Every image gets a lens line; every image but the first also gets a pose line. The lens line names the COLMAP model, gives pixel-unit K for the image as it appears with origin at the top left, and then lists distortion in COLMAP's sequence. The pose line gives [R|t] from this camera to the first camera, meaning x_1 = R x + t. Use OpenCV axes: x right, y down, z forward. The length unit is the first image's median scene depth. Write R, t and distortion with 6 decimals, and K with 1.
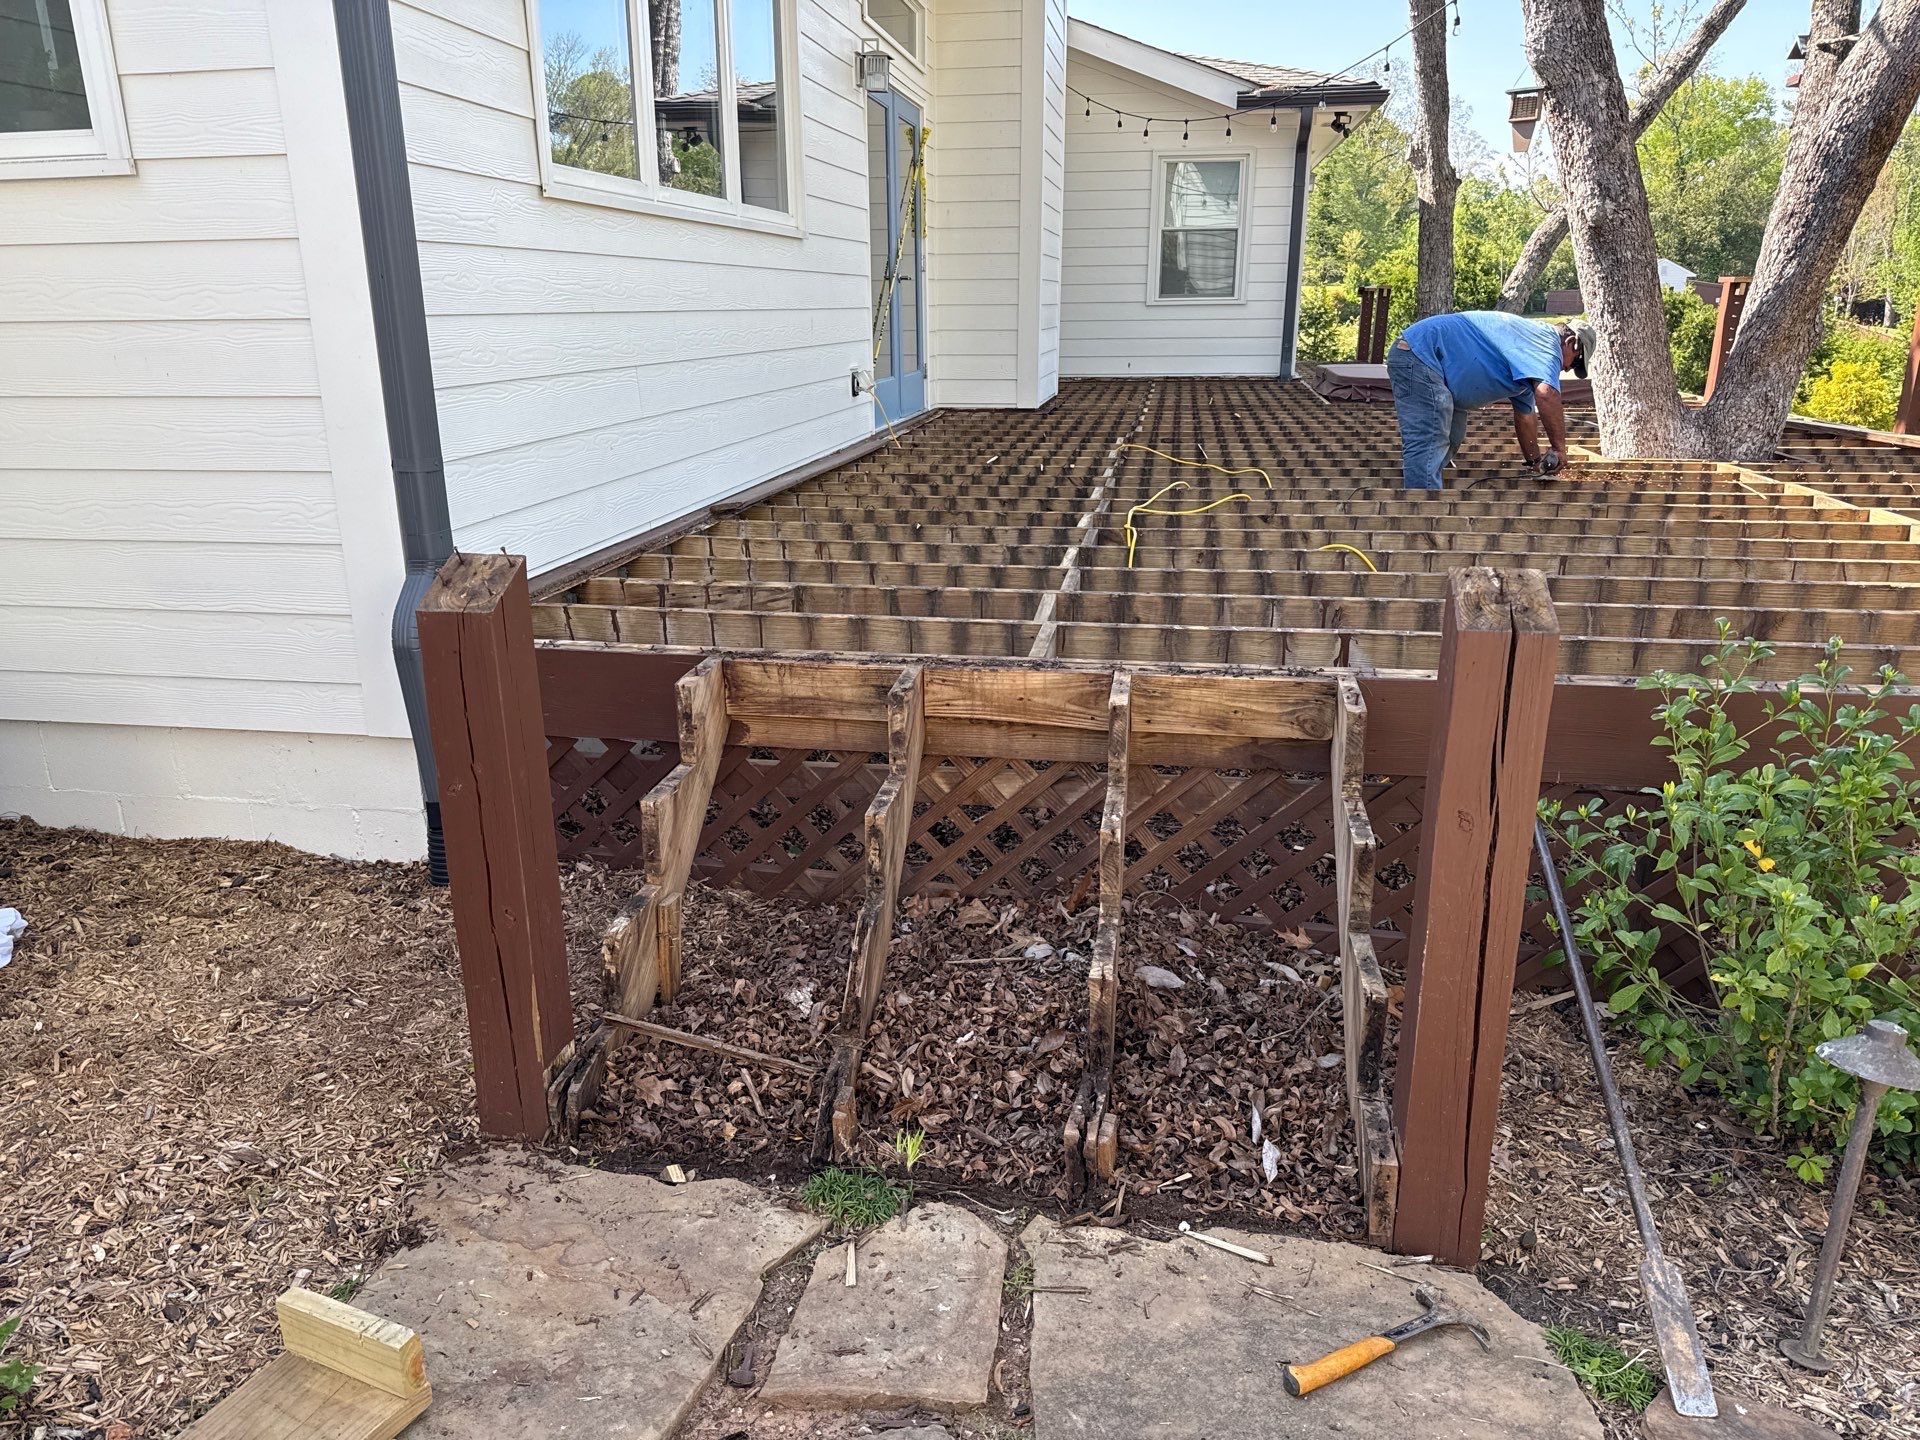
lens RADIAL K [[1378.3, 0, 960.0], [0, 1378.3, 720.0], [0, 0, 1]] dist [0.034102, -0.038058]
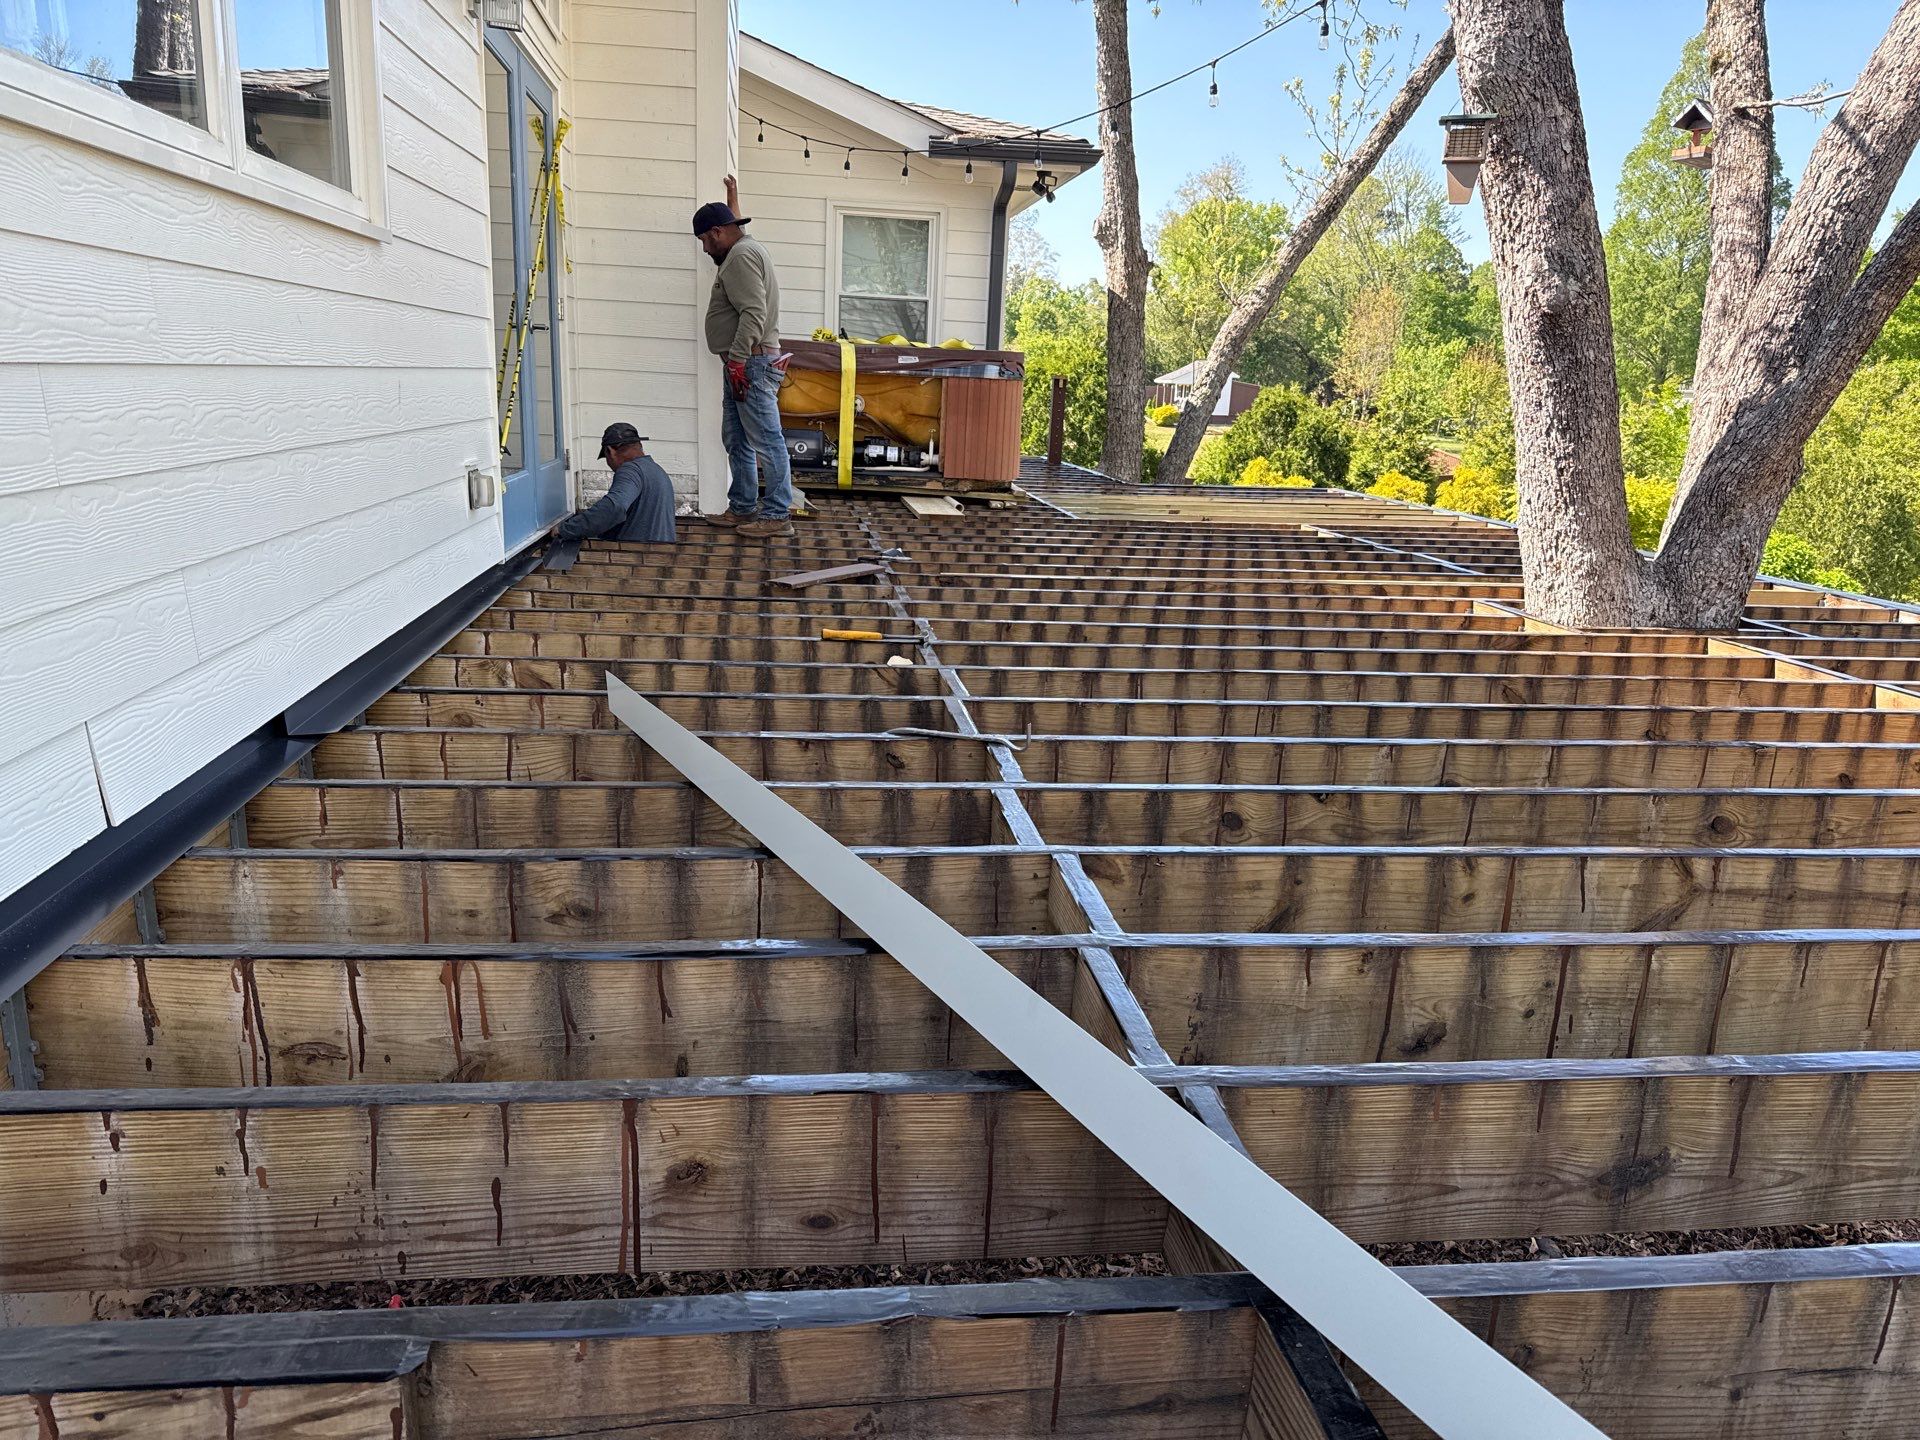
lens RADIAL K [[1378.3, 0, 960.0], [0, 1378.3, 720.0], [0, 0, 1]] dist [0.034102, -0.038058]
pose [[0.958873, -0.020381, 0.283103, -0.041956], [0.033836, 0.998514, -0.042716, -0.099663], [-0.281812, 0.050538, 0.958138, 0.327392]]
